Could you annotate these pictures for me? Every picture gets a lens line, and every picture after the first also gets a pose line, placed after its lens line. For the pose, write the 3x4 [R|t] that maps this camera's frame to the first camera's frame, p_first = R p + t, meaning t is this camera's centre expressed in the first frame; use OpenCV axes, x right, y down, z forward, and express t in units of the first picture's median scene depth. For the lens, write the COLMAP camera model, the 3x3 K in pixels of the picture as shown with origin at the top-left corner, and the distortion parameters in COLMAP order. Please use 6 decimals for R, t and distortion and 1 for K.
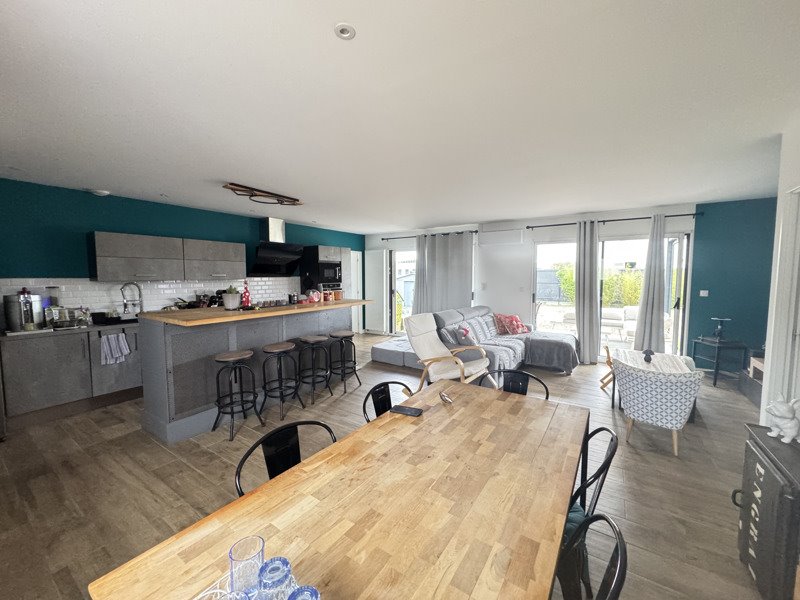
lens RADIAL K [[319.3, 0, 400.5], [0, 319.3, 299.1], [0, 0, 1]] dist [0.000658, 0.000056]
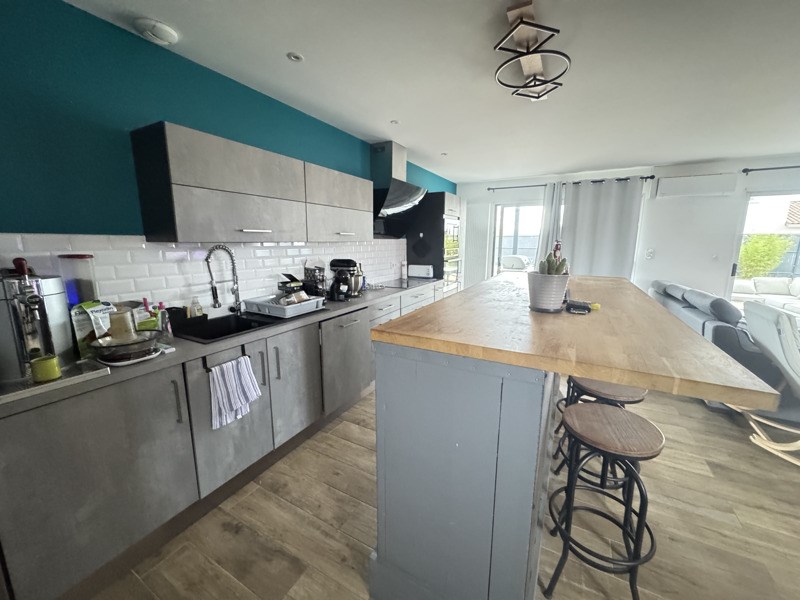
lens RADIAL K [[319.3, 0, 399.6], [0, 319.3, 299.7], [0, 0, 1]] dist [0.000658, 0.000056]
pose [[0.996638, -0.005234, 0.081758, -0.621237], [-0.003927, 0.993759, 0.111483, -0.024959], [-0.081831, -0.111429, 0.990398, 0.483476]]
